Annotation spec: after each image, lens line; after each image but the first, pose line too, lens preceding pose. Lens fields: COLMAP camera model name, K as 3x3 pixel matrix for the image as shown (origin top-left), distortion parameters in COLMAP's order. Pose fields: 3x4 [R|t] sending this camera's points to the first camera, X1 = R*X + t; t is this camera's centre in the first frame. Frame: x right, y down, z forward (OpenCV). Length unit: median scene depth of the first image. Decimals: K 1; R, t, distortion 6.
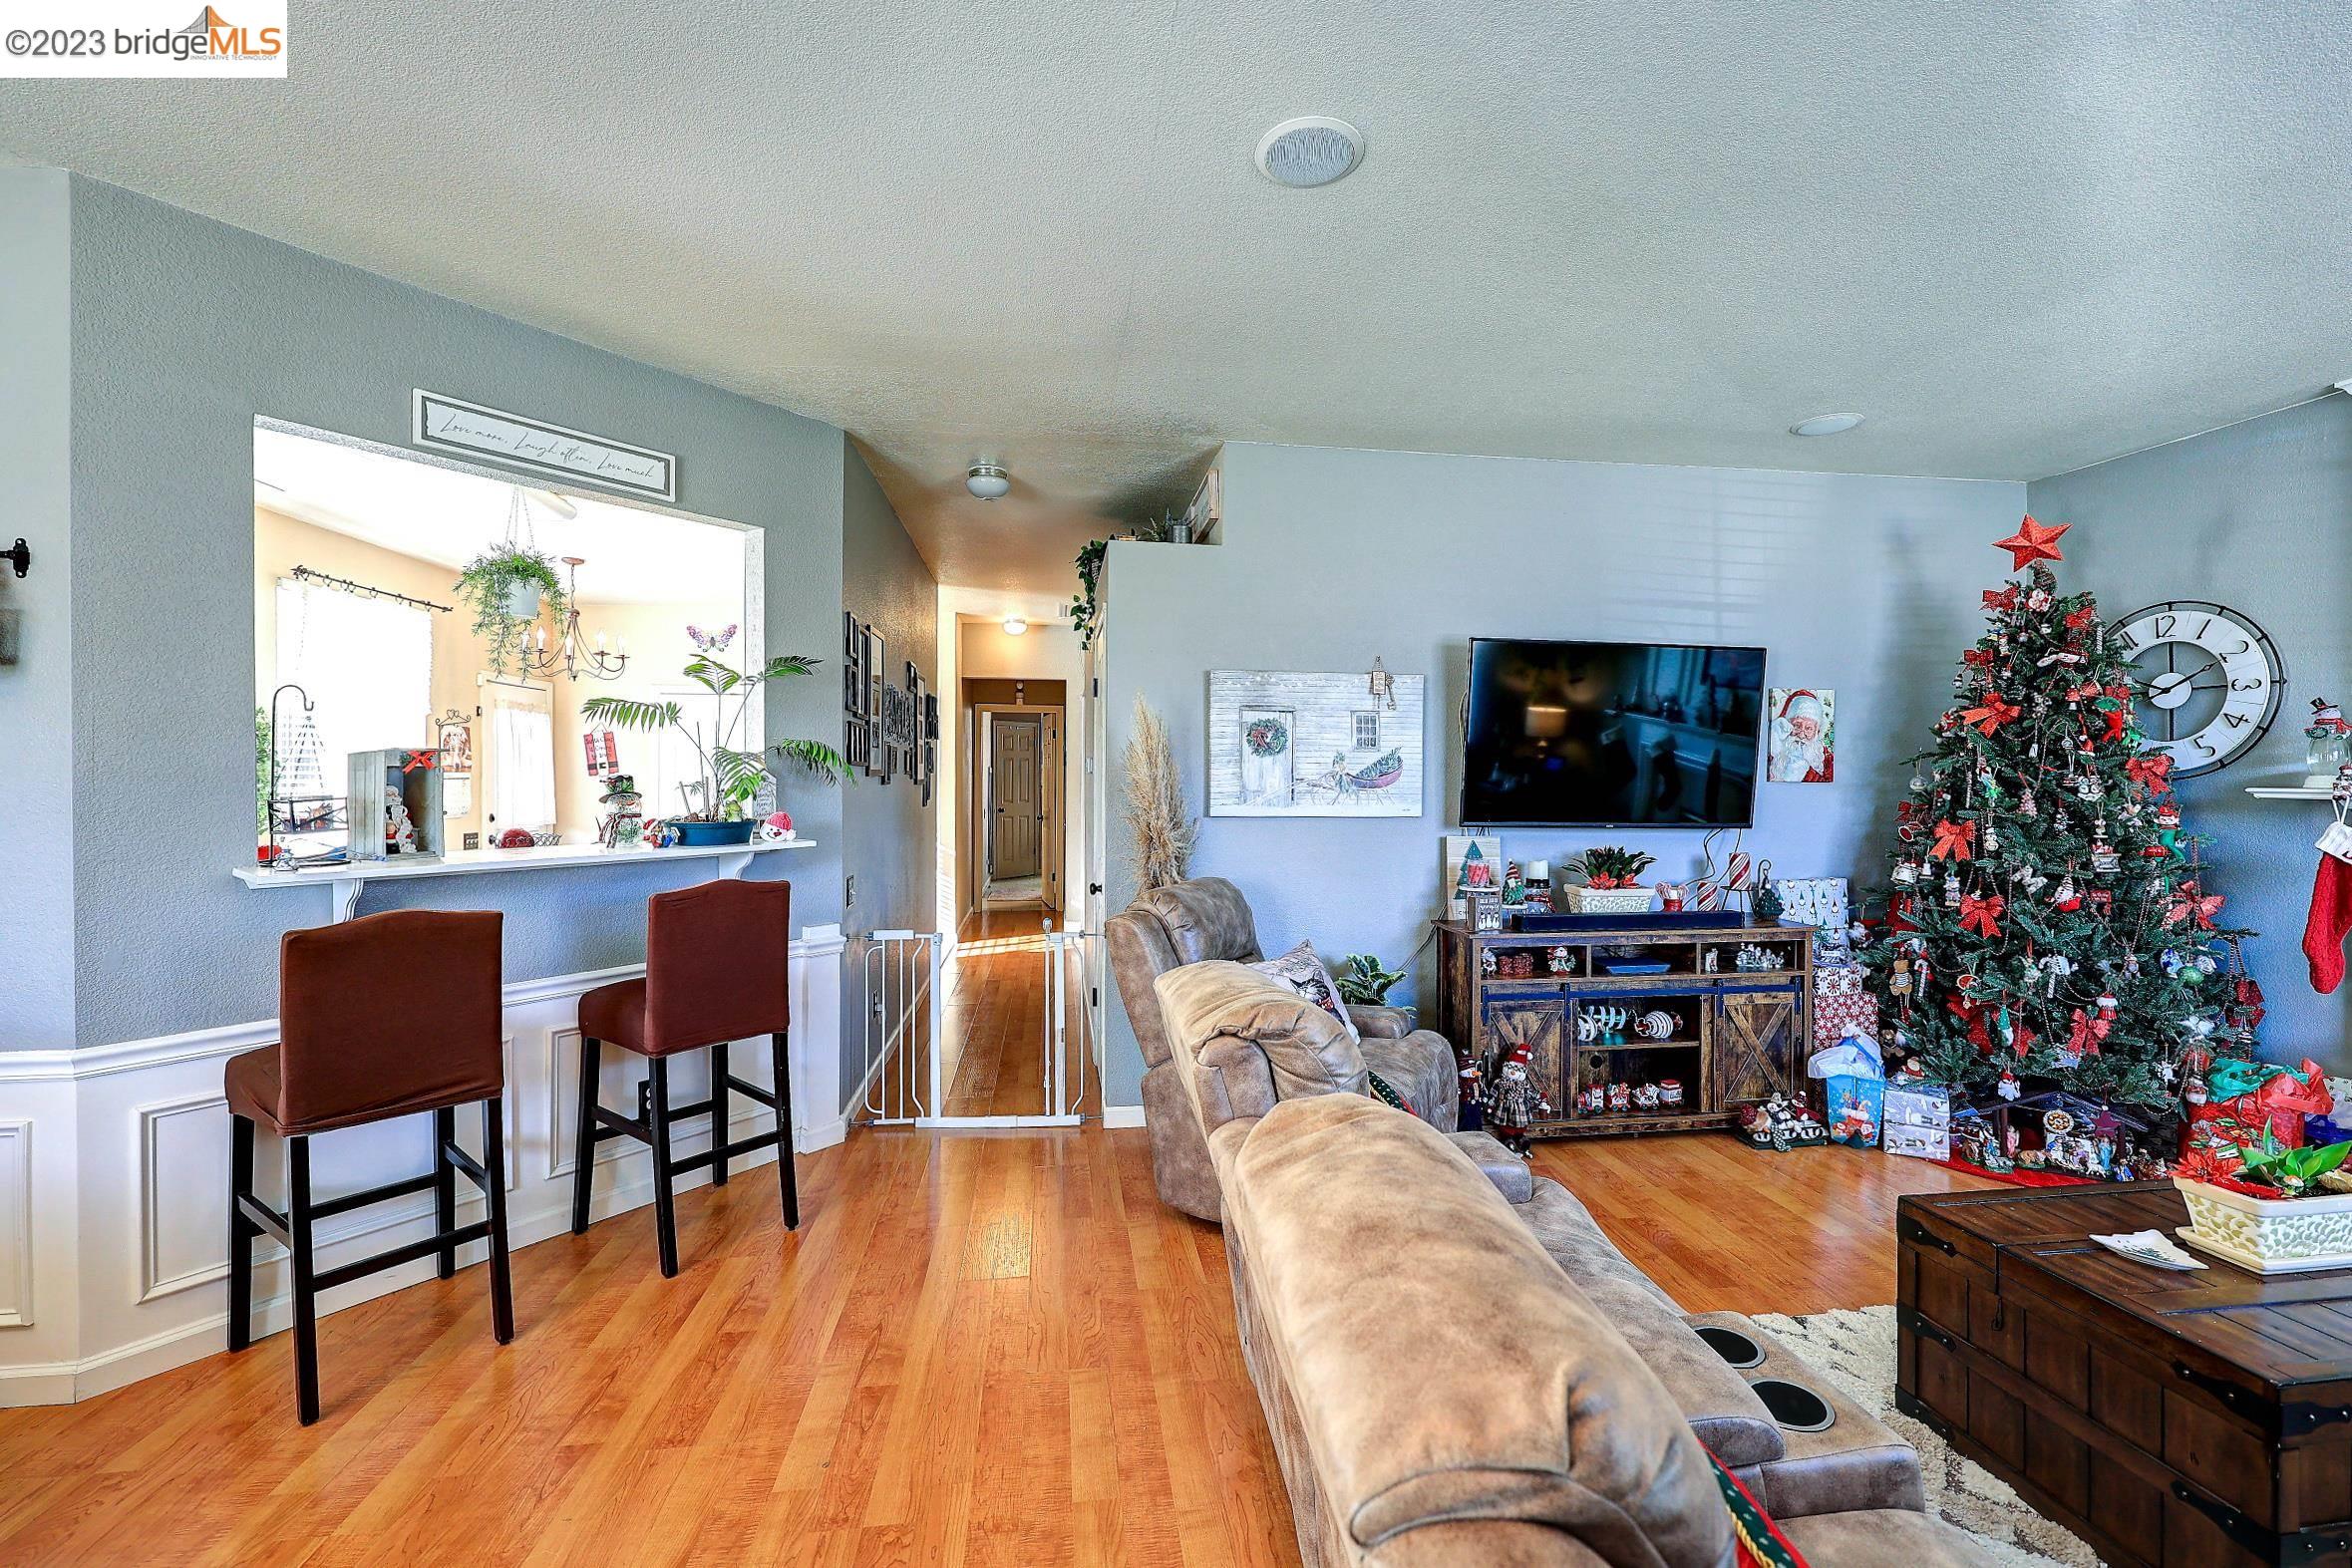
lens RADIAL K [[942.1, 0, 1183.7], [0, 942.1, 778.7], [0, 0, 1]] dist [-0.000268, -0.000038]
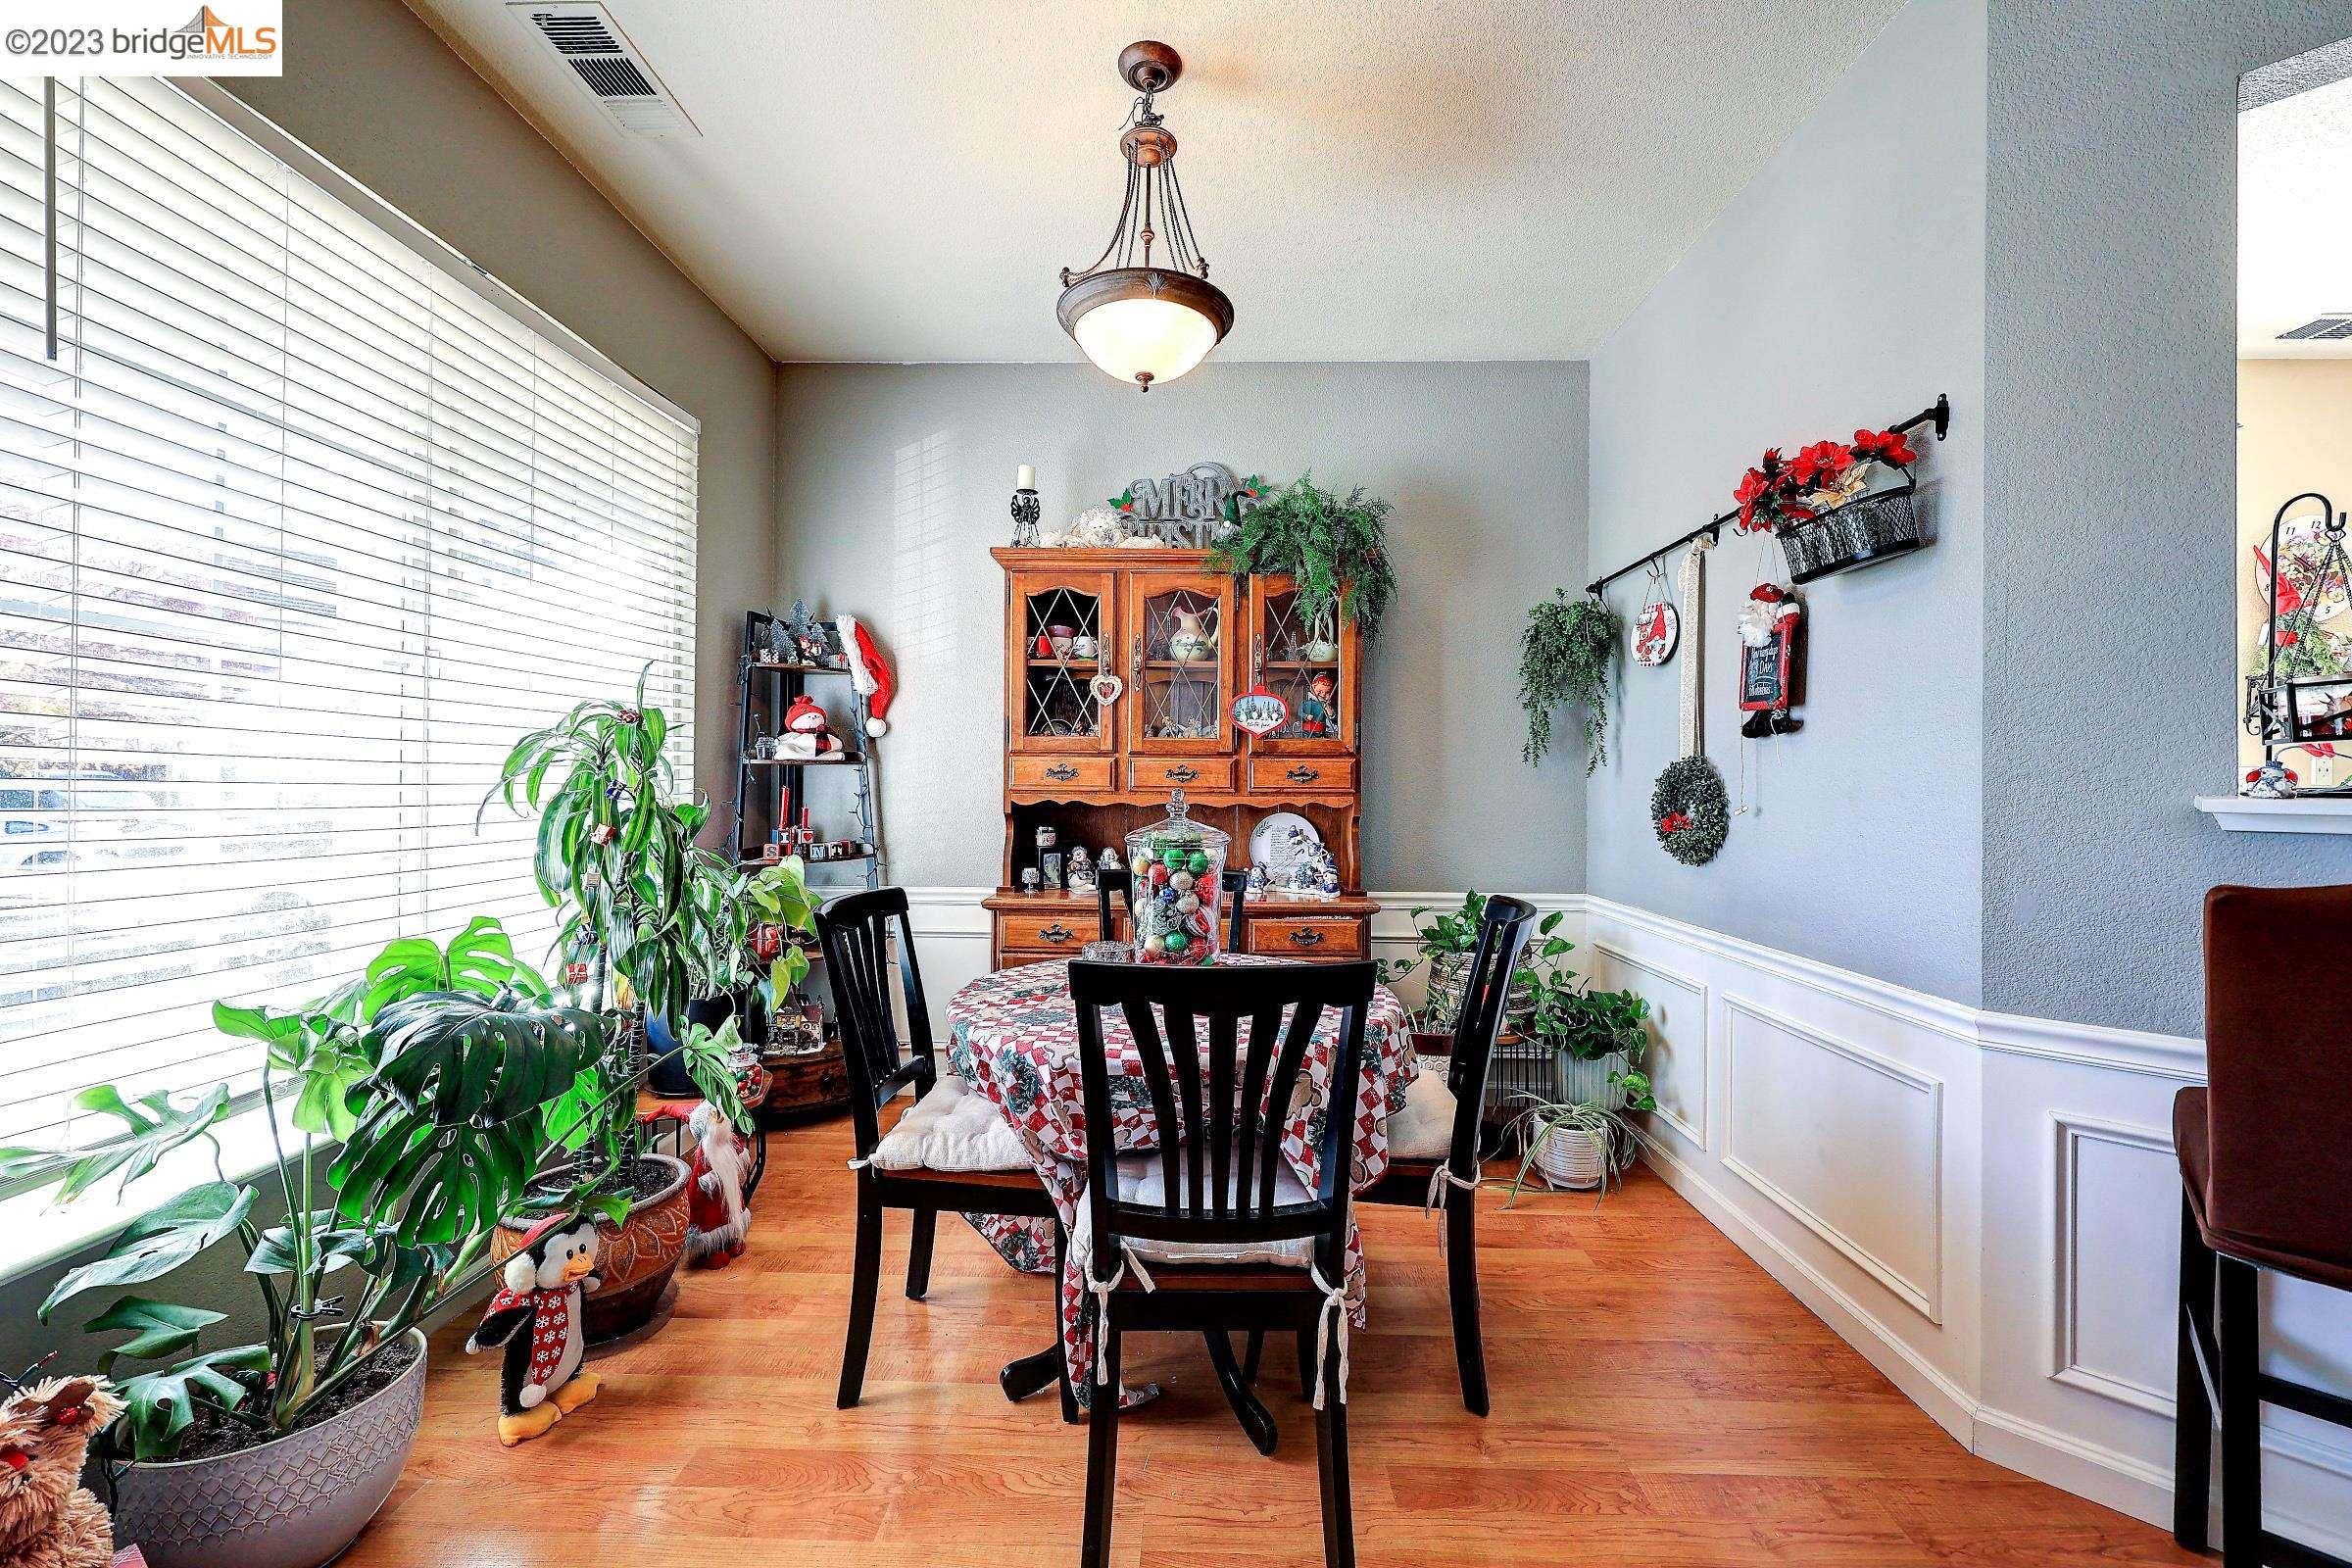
lens RADIAL K [[942.2, 0, 1182.9], [0, 942.2, 779.6], [0, 0, 1]] dist [-0.000268, -0.000038]
pose [[-0.162128, -0.006199, -0.986750, -0.159998], [-0.016292, 0.999861, -0.003605, 0.061074], [0.986635, 0.015491, -0.162207, 0.262657]]
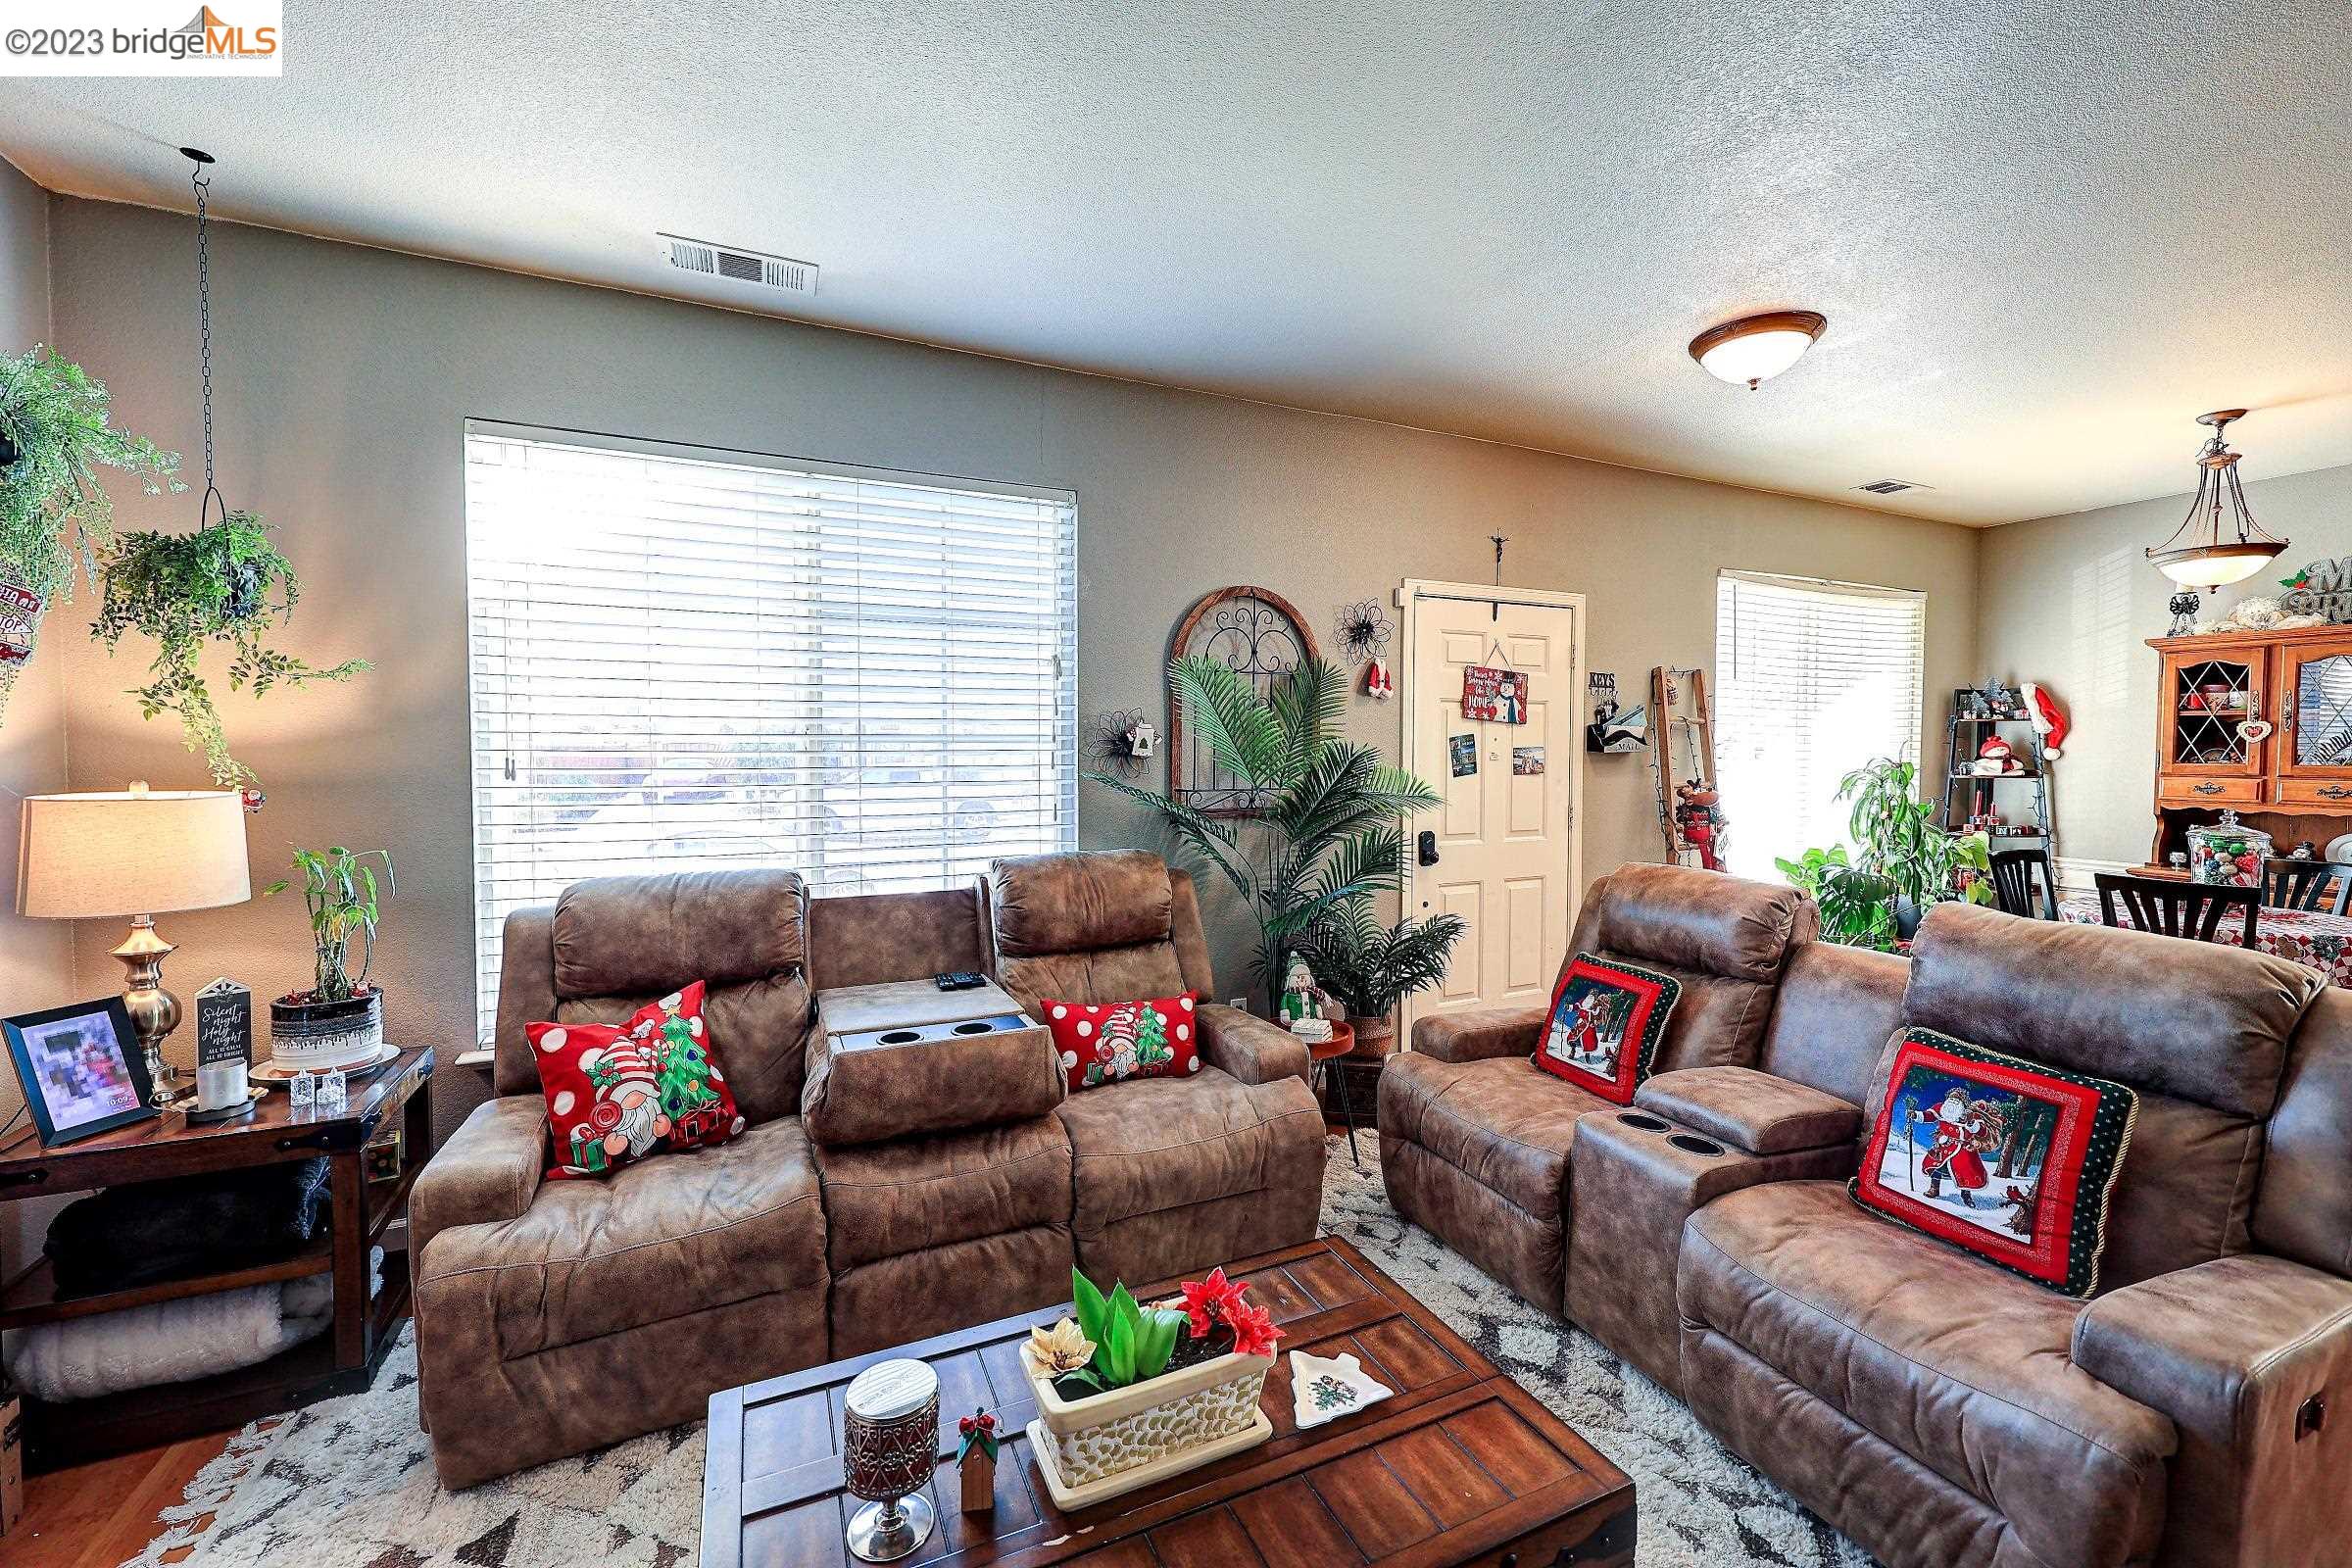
lens RADIAL K [[942.2, 0, 1173.7], [0, 942.2, 778.9], [0, 0, 1]] dist [-0.000268, -0.000038]
pose [[-0.958609, 0.005110, -0.284681, 0.675631], [-0.006904, 0.999128, 0.041183, -0.001243], [0.284643, 0.041444, -0.957737, 0.815554]]
